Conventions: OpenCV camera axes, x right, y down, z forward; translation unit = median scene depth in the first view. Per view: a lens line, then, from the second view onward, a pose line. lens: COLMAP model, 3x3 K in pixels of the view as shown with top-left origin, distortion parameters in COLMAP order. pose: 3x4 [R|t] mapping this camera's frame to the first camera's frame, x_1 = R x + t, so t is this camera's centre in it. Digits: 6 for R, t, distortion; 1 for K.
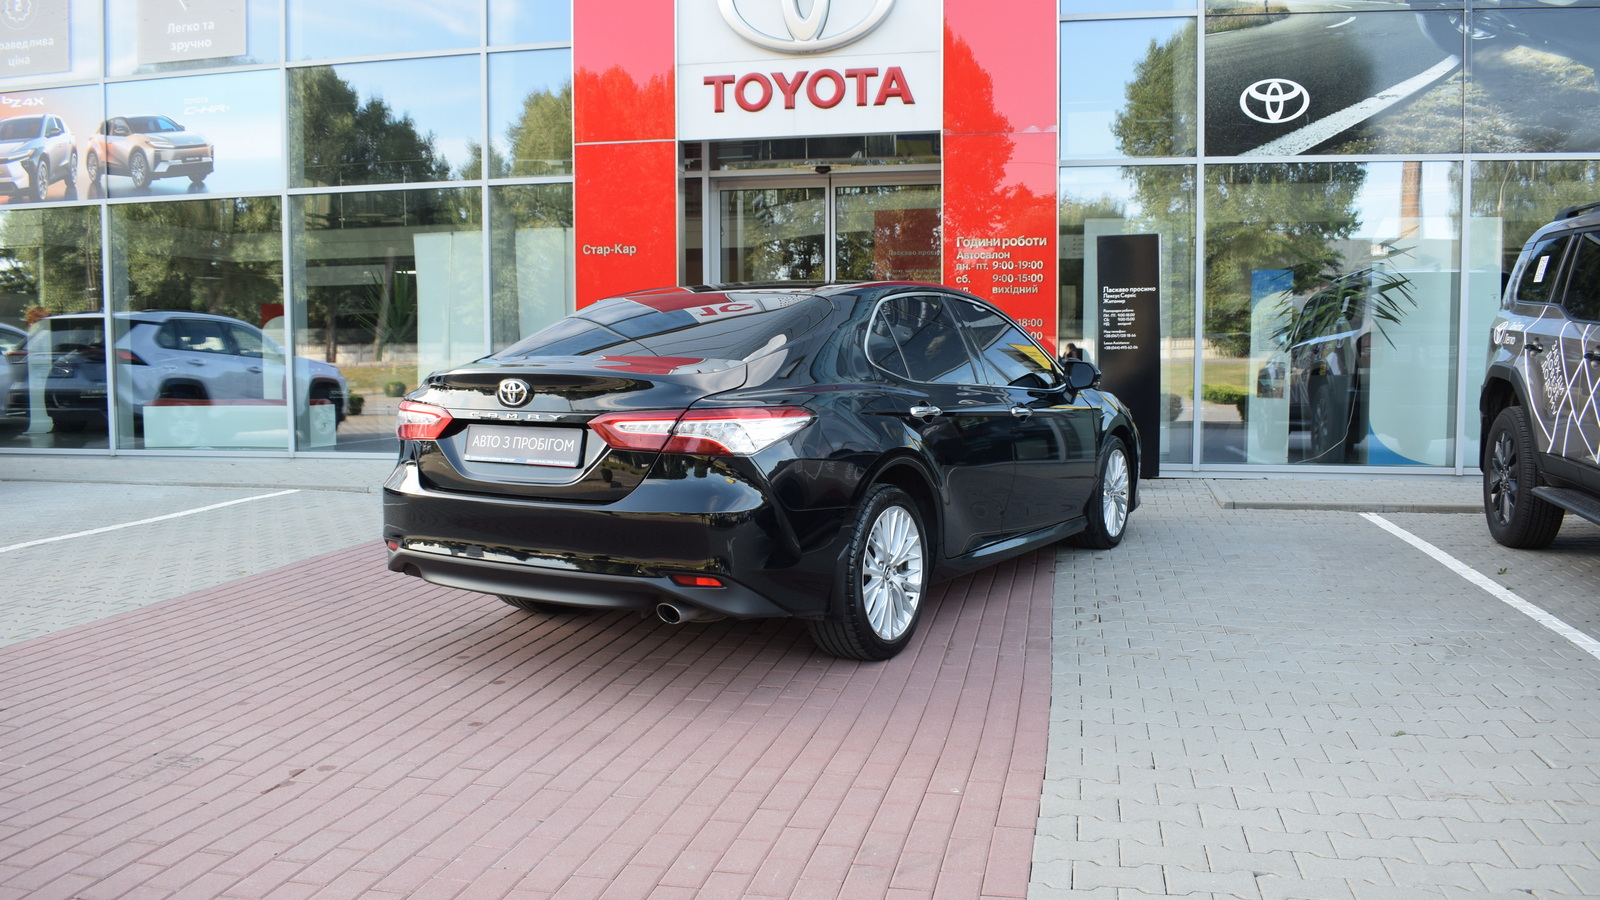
lens RADIAL K [[1275.9, 0, 810.4], [0, 1275.9, 451.1], [0, 0, 1]] dist [-0.091902, 0.010536]
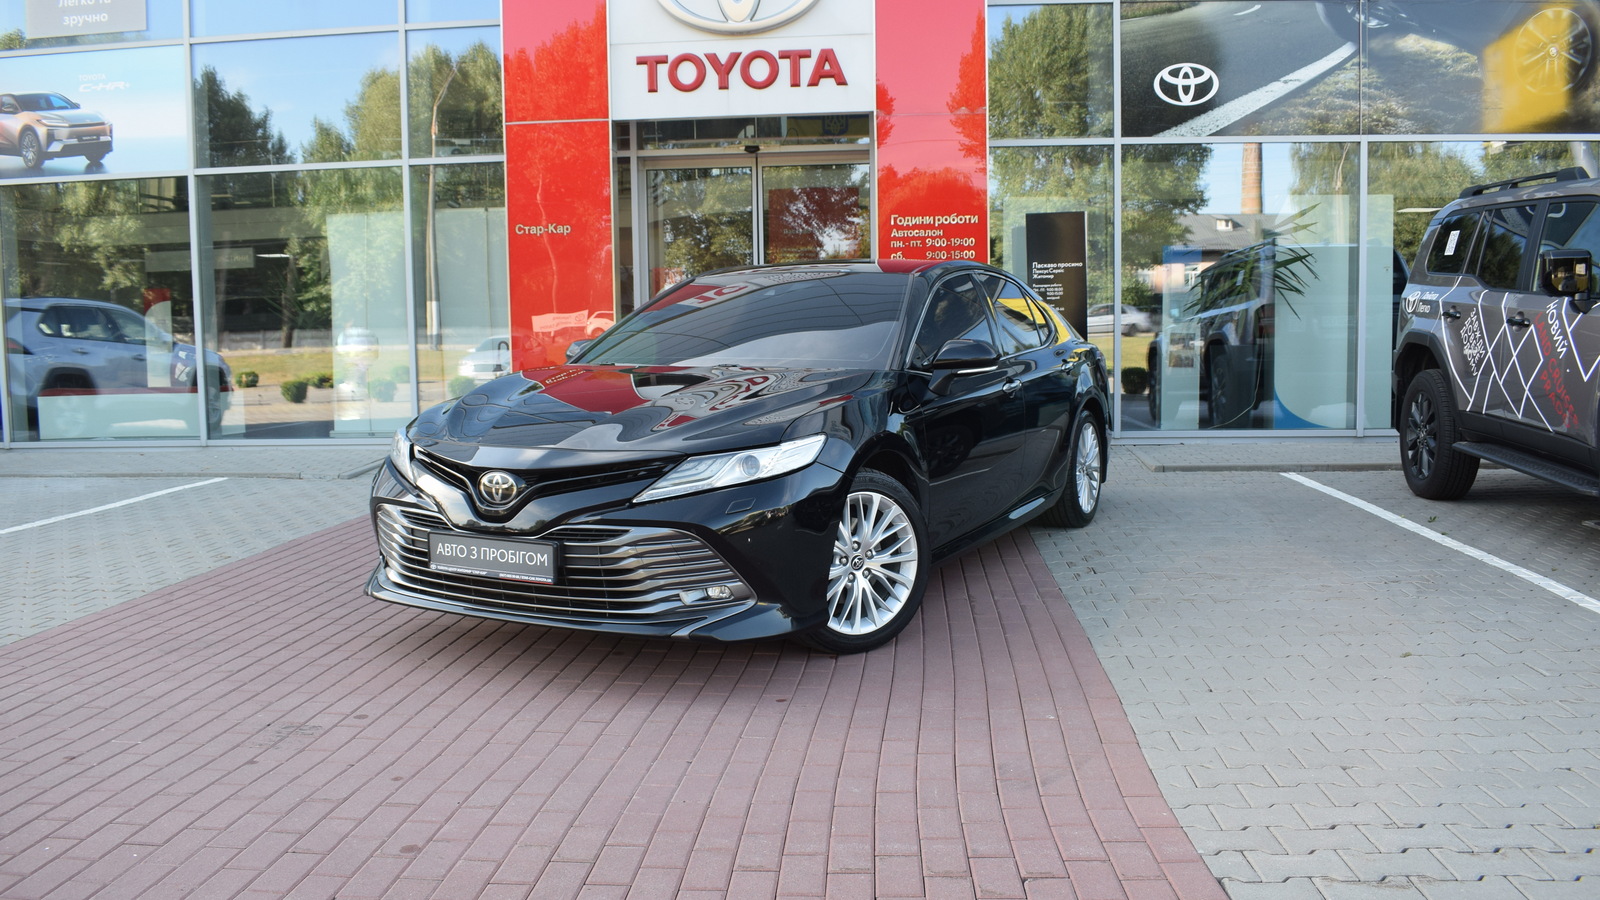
lens RADIAL K [[1293.5, 0, 800.0], [0, 1293.5, 450.0], [0, 0, 1]] dist [-0.094636, 0.014500]
pose [[0.993520, -0.022804, 0.111344, -0.077567], [0.021402, 0.999676, 0.013774, 0.005473], [-0.111622, -0.011302, 0.993686, -0.029433]]
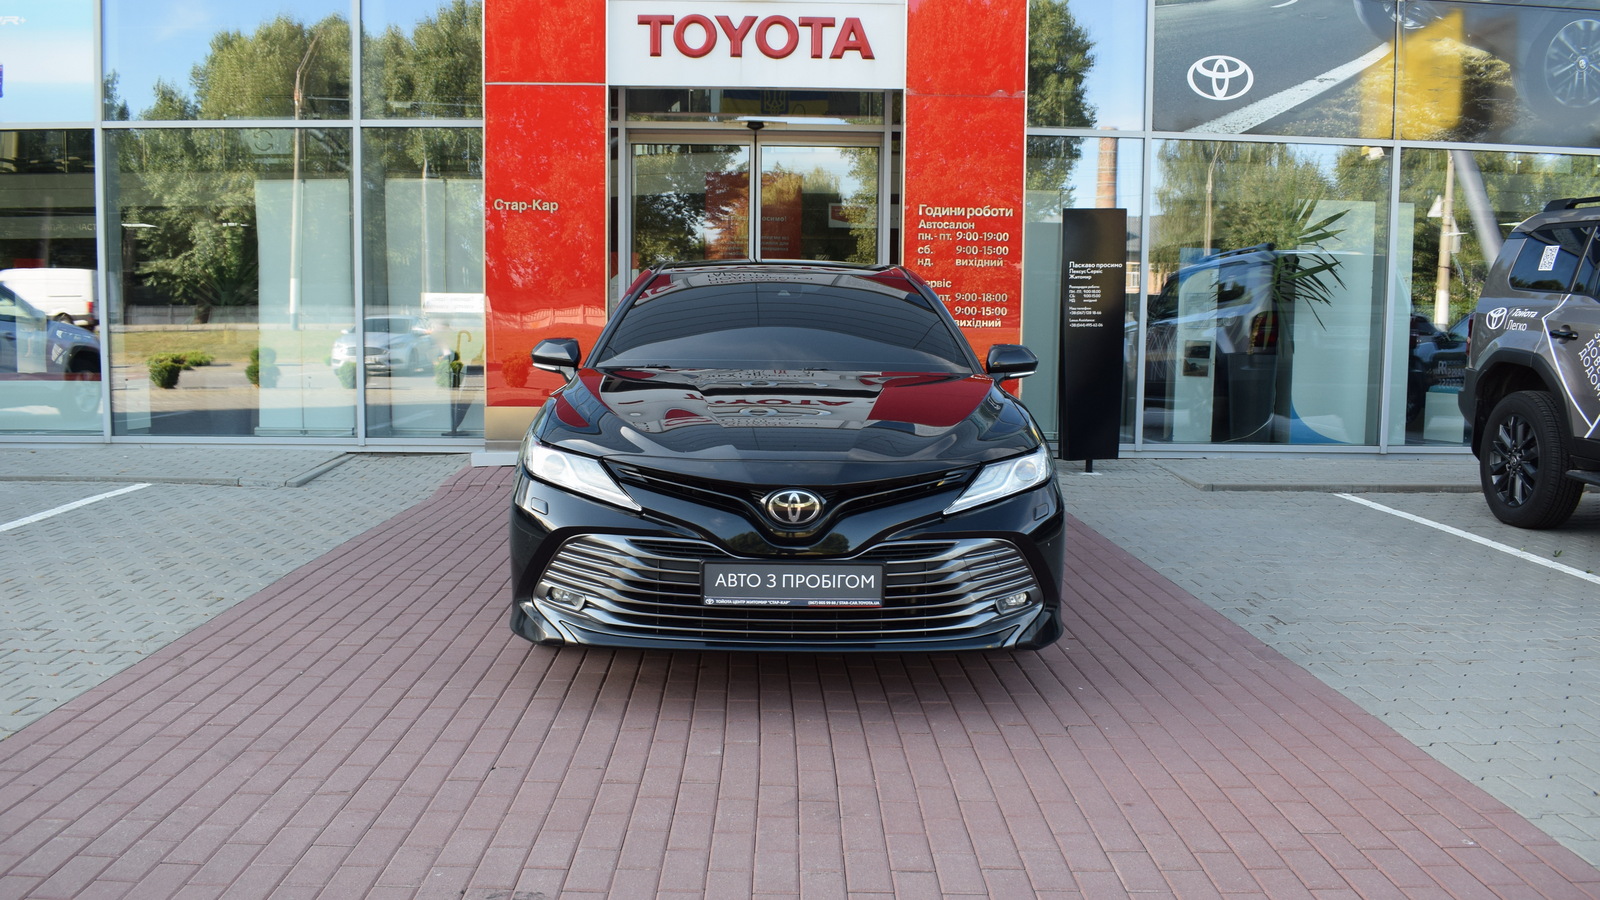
lens RADIAL K [[1293.5, 0, 800.0], [0, 1293.5, 450.0], [0, 0, 1]] dist [-0.094636, 0.014500]
pose [[0.972737, -0.009207, 0.231727, -0.190095], [0.003708, 0.999701, 0.024156, -0.010564], [-0.231880, -0.022638, 0.972481, 0.091732]]
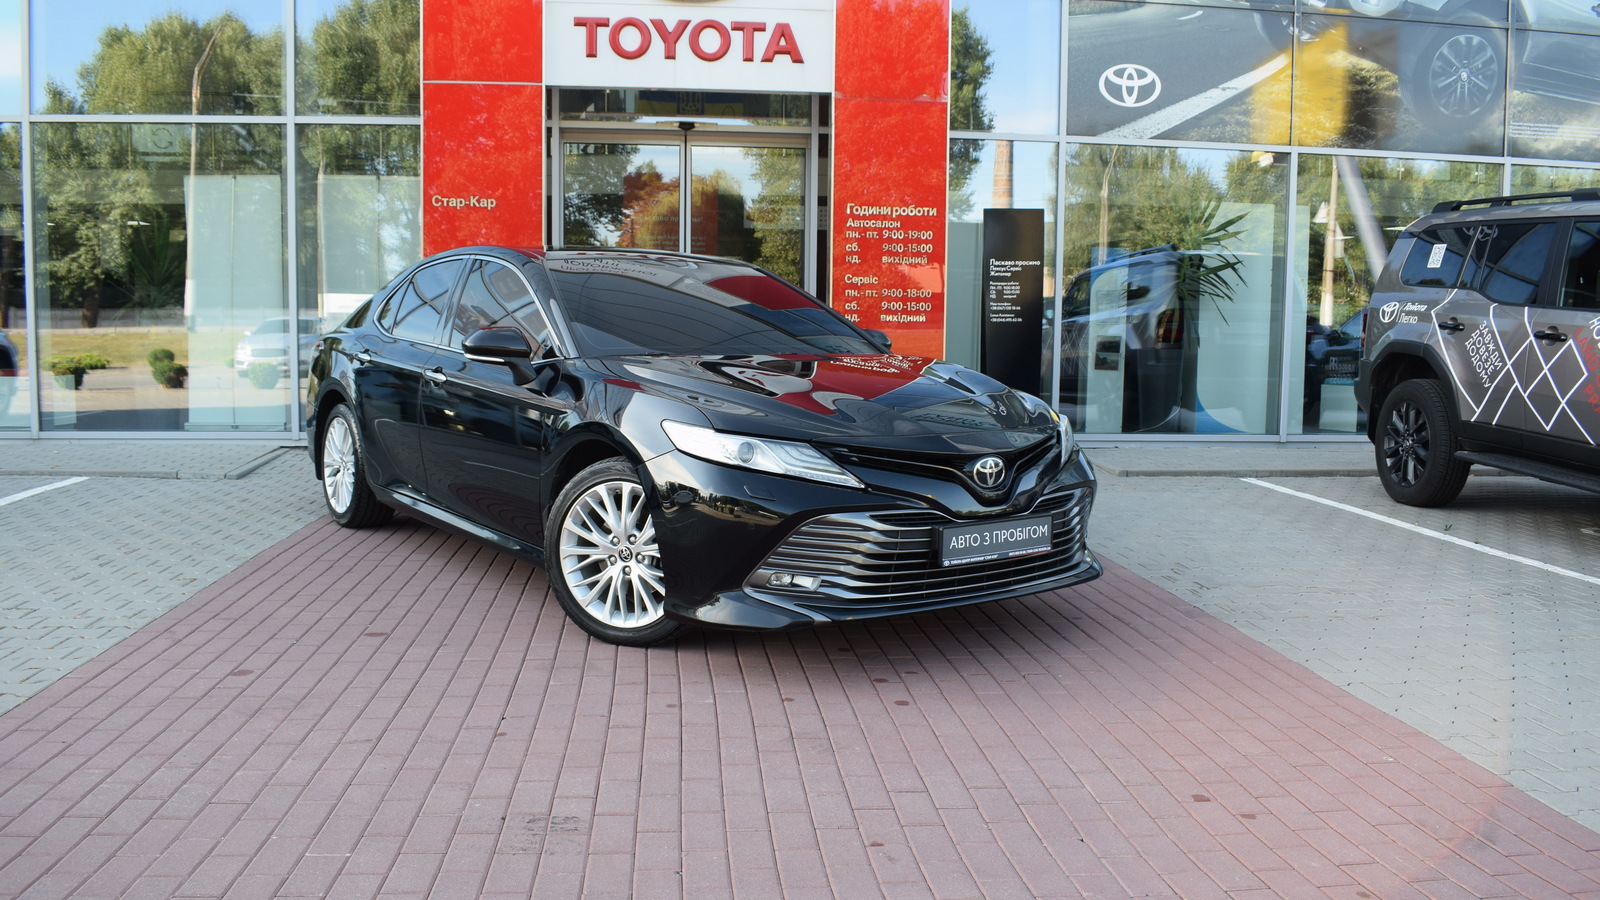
lens RADIAL K [[1293.5, 0, 800.0], [0, 1293.5, 450.0], [0, 0, 1]] dist [-0.094636, 0.014500]
pose [[0.951488, -0.014423, 0.307347, -0.223097], [0.008242, 0.999737, 0.021398, -0.001114], [-0.307575, -0.017827, 0.951357, 0.067628]]
